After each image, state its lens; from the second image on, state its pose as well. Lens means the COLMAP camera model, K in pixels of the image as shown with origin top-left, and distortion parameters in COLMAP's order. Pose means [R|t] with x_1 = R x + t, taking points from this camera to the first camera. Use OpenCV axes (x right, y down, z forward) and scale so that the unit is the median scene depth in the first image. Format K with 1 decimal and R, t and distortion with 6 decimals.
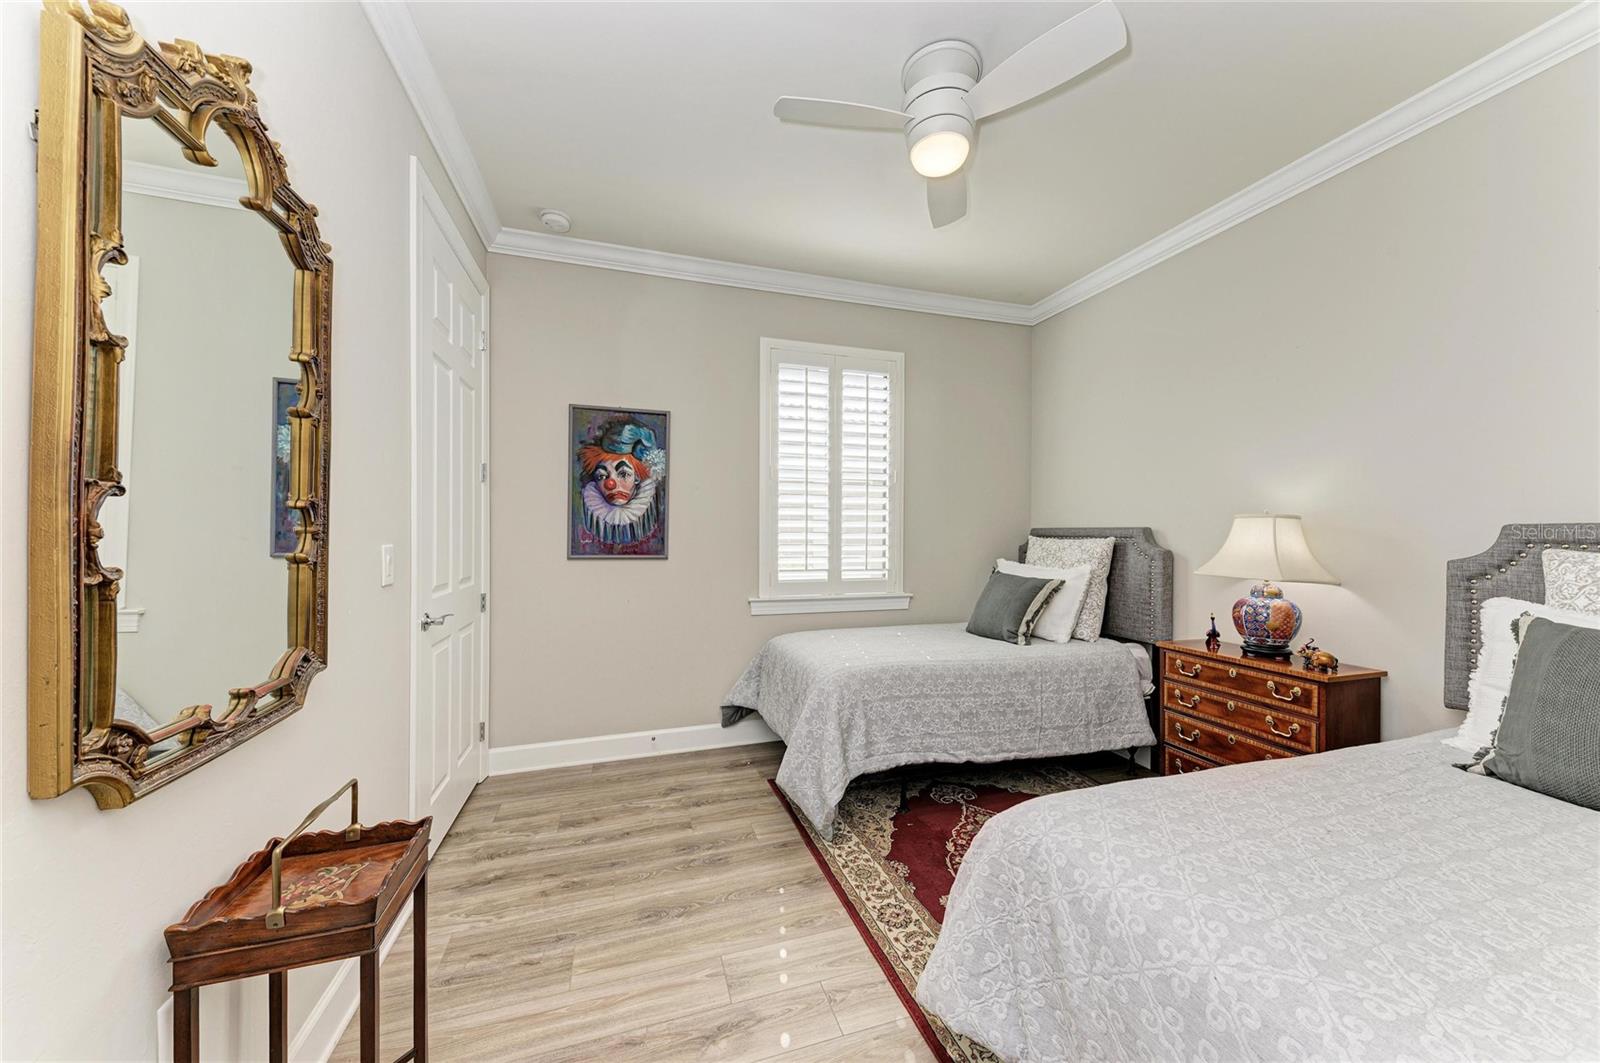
lens RADIAL K [[575.1, 0, 802.2], [0, 575.1, 531.2], [0, 0, 1]] dist [0.012293, -0.003561]
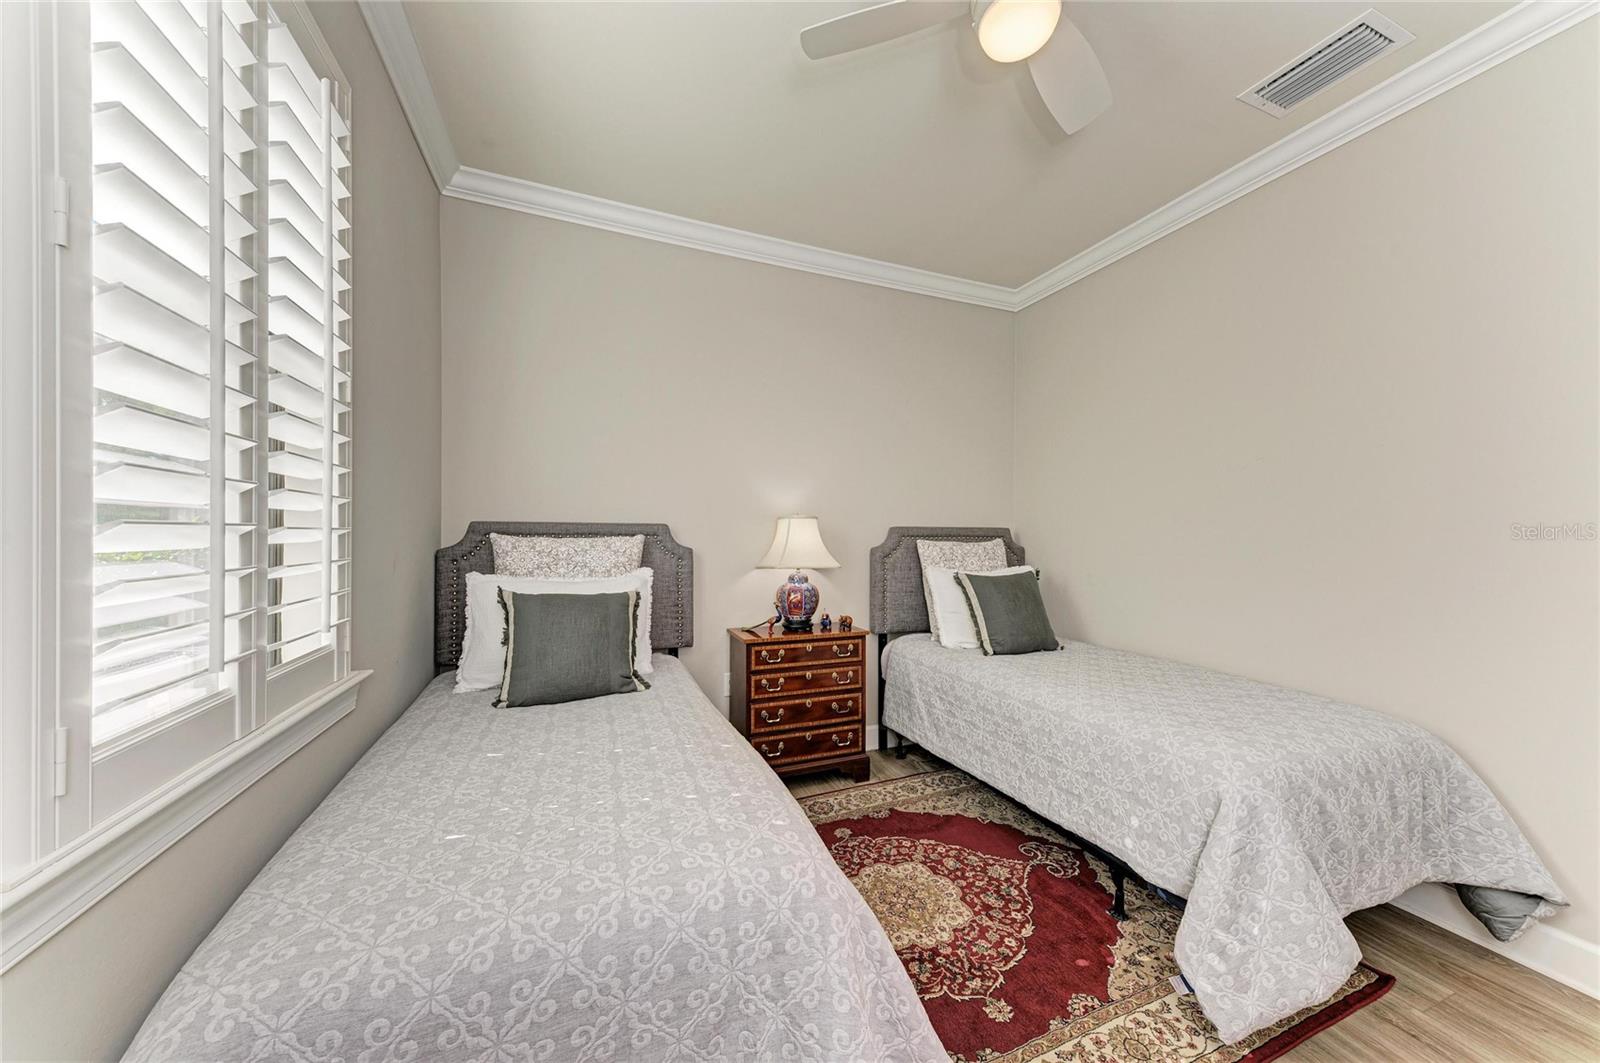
lens RADIAL K [[545.1, 0, 800.0], [0, 545.1, 536.3], [0, 0, 1]] dist [-0.000273, 0.000000]
pose [[-0.062567, -0.014040, 0.997942, -0.362924], [-0.011043, 0.999850, 0.013374, -0.000730], [-0.997980, -0.010183, -0.062713, 1.060566]]
